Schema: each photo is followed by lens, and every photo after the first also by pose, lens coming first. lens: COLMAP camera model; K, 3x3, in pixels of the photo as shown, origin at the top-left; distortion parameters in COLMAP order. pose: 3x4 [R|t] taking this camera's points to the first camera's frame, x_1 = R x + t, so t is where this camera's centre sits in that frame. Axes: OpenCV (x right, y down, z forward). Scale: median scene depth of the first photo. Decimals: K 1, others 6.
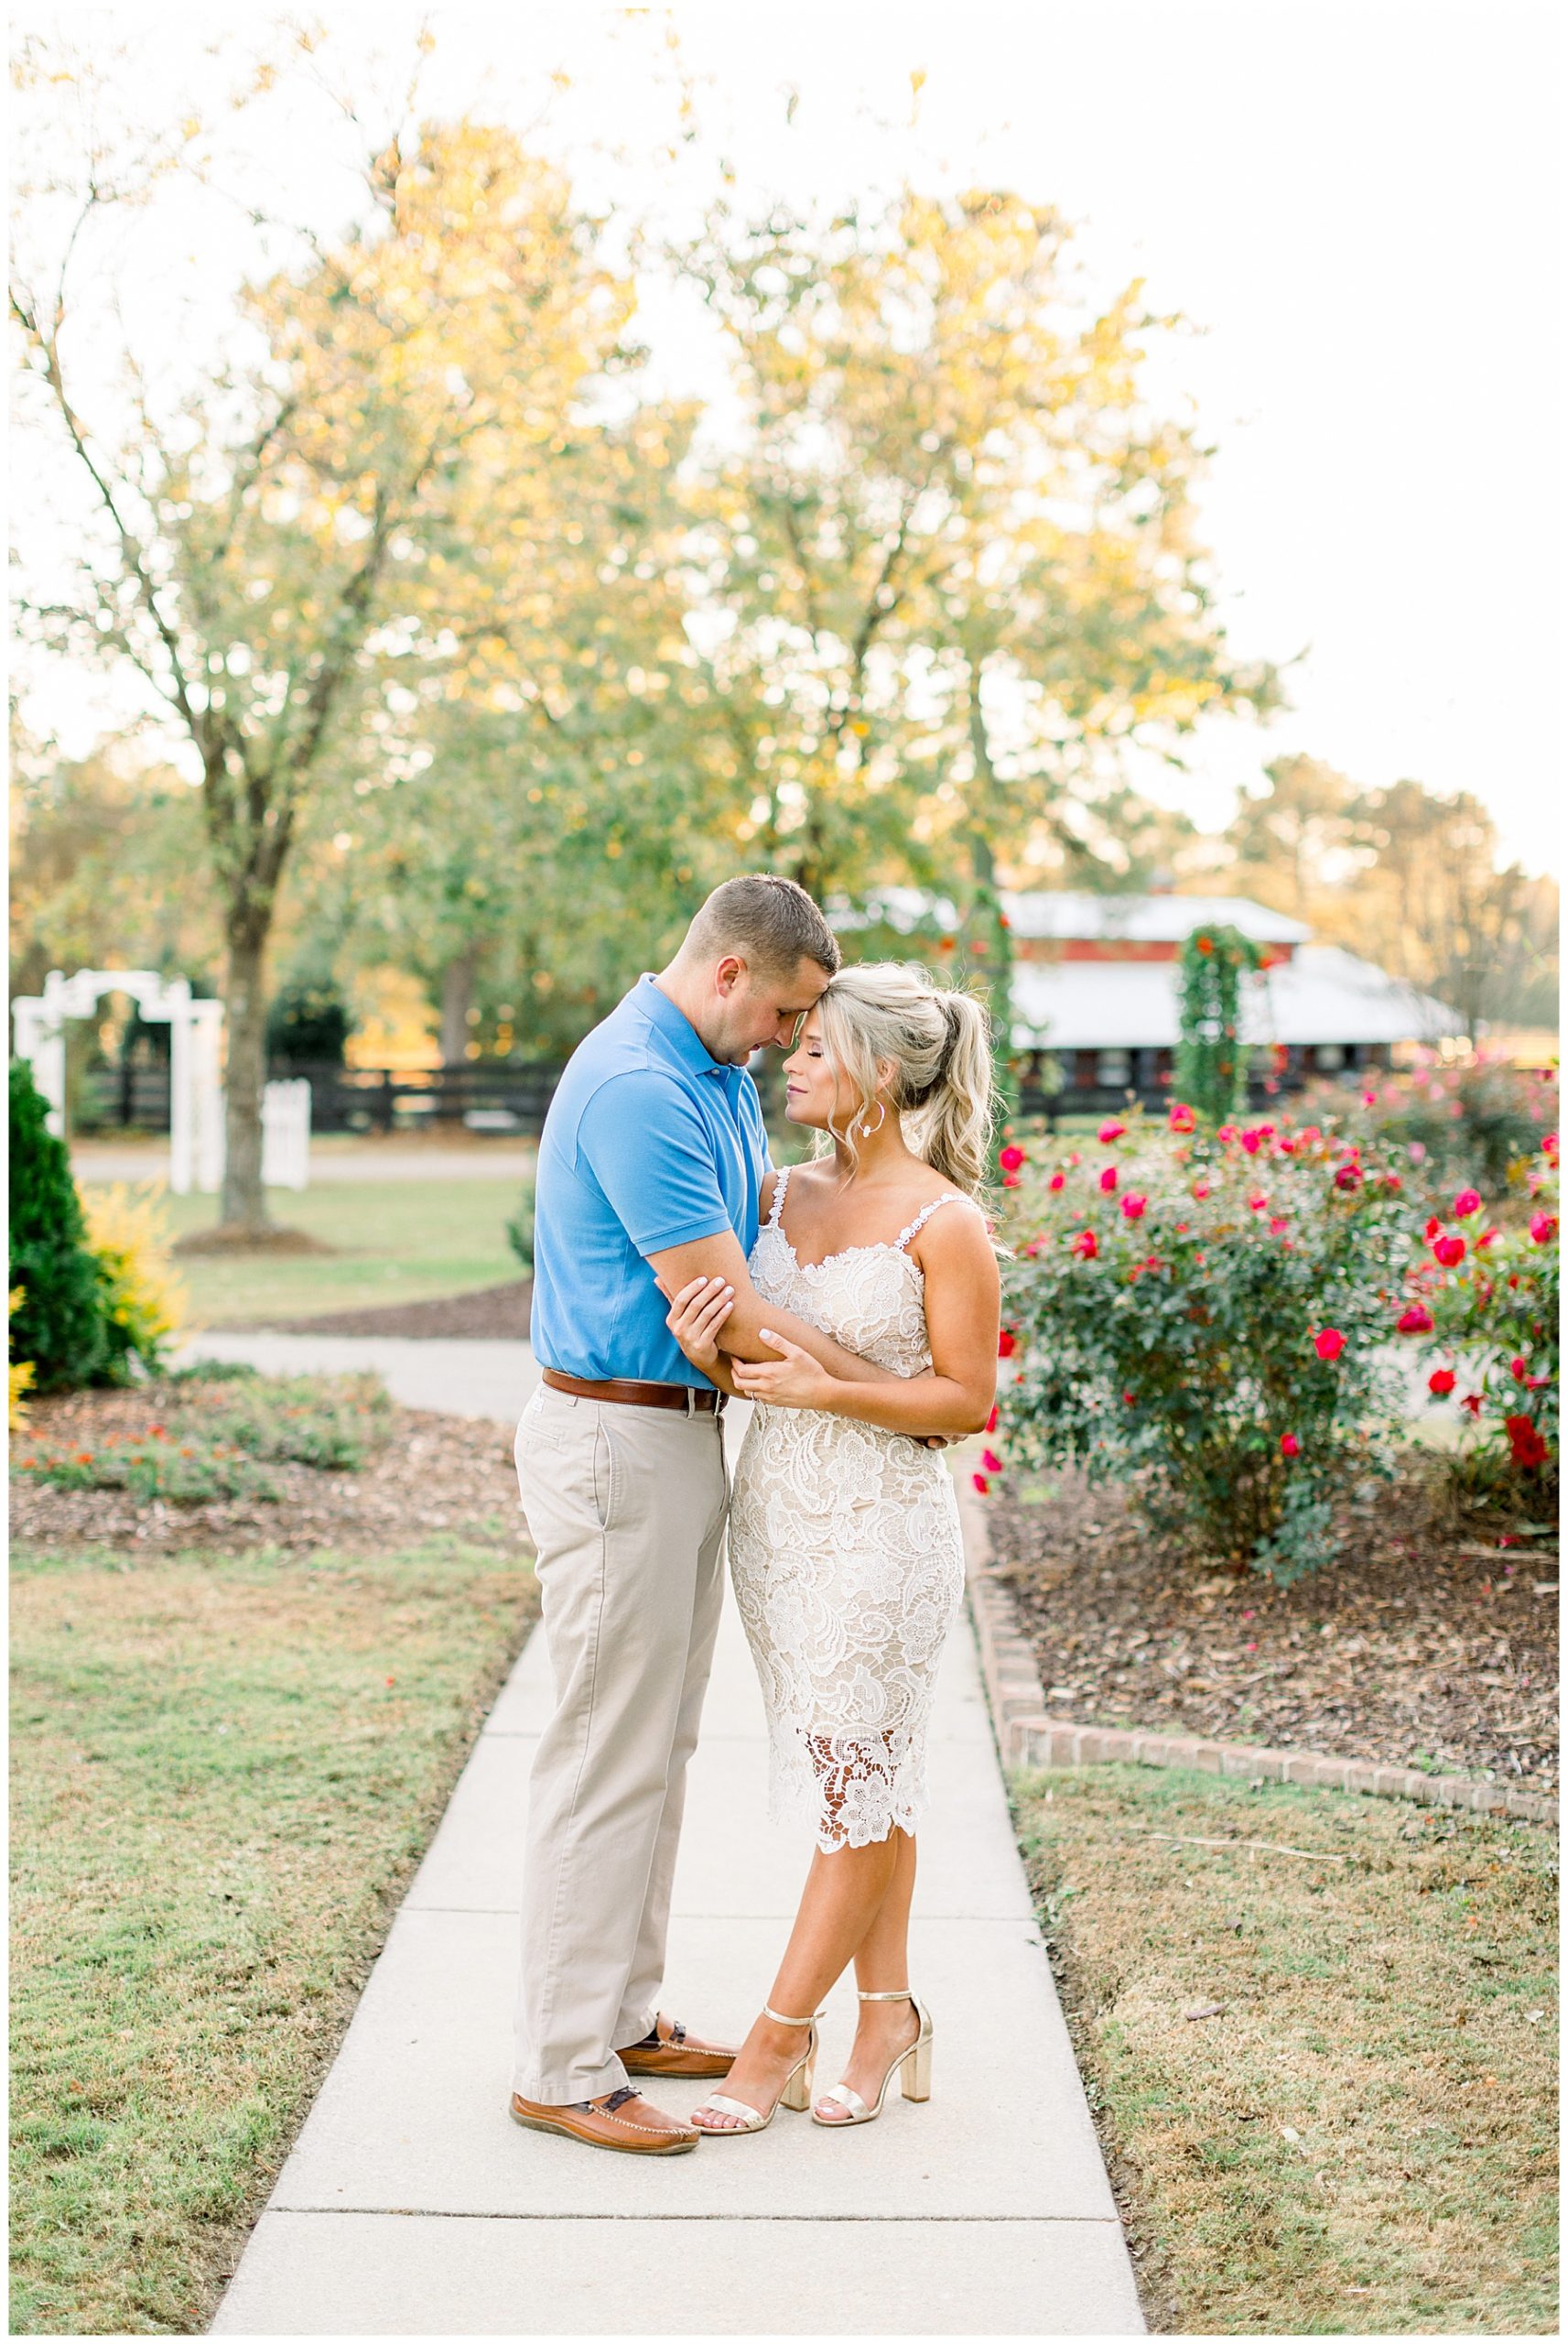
lens RADIAL K [[7812.5, 0, 784.0], [0, 7812.5, 1172.0], [0, 0, 1]] dist [0.111811, 0.757249]
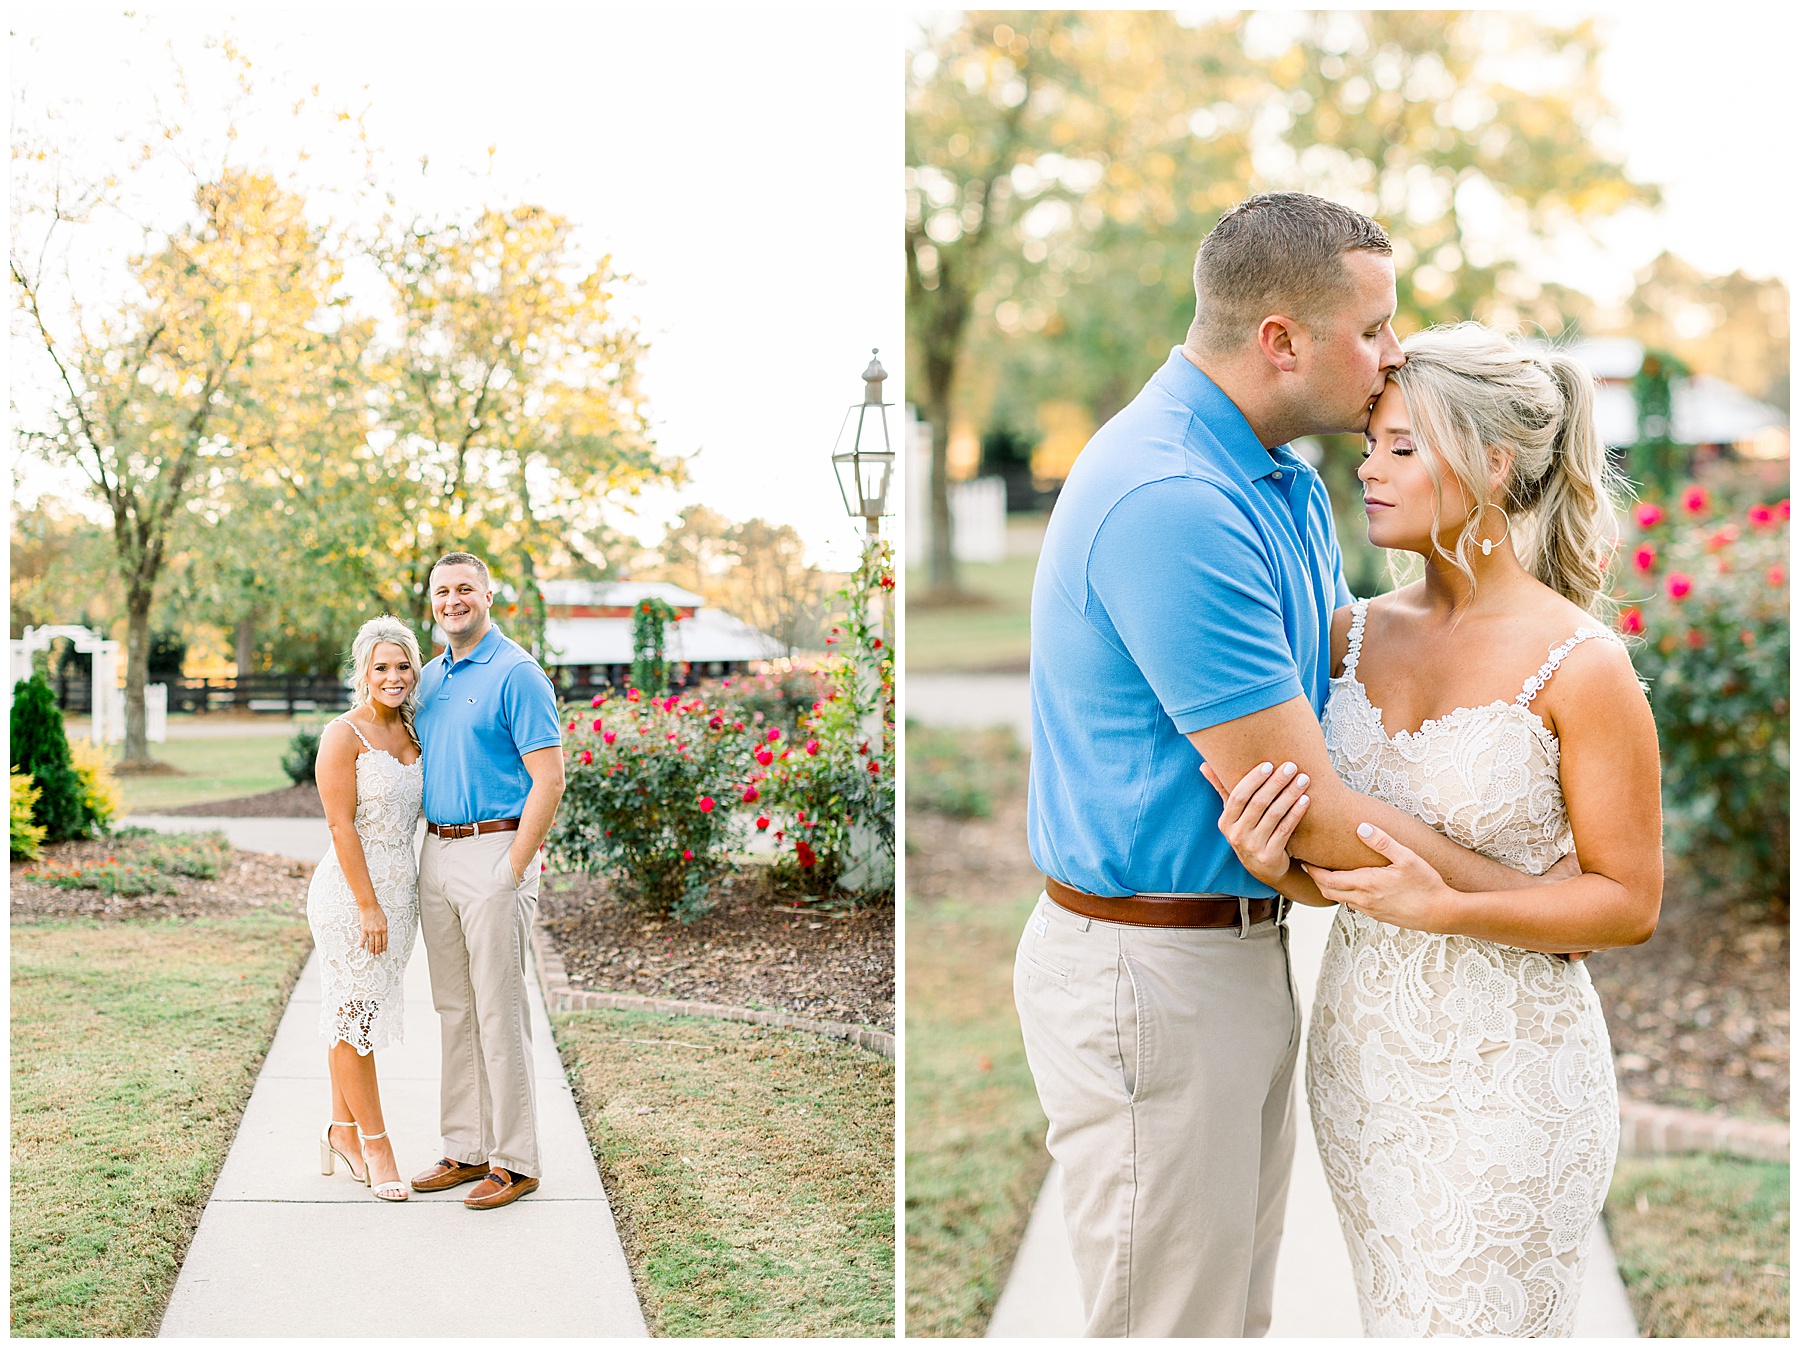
lens RADIAL K [[4966.5, 0, 900.0], [0, 4966.5, 674.0], [0, 0, 1]] dist [-0.206335, 1.089878]
pose [[0.994639, -0.006340, 0.103214, -0.011519], [0.007962, 0.999851, -0.015318, 0.007143], [-0.103101, 0.016058, 0.994541, -0.250570]]
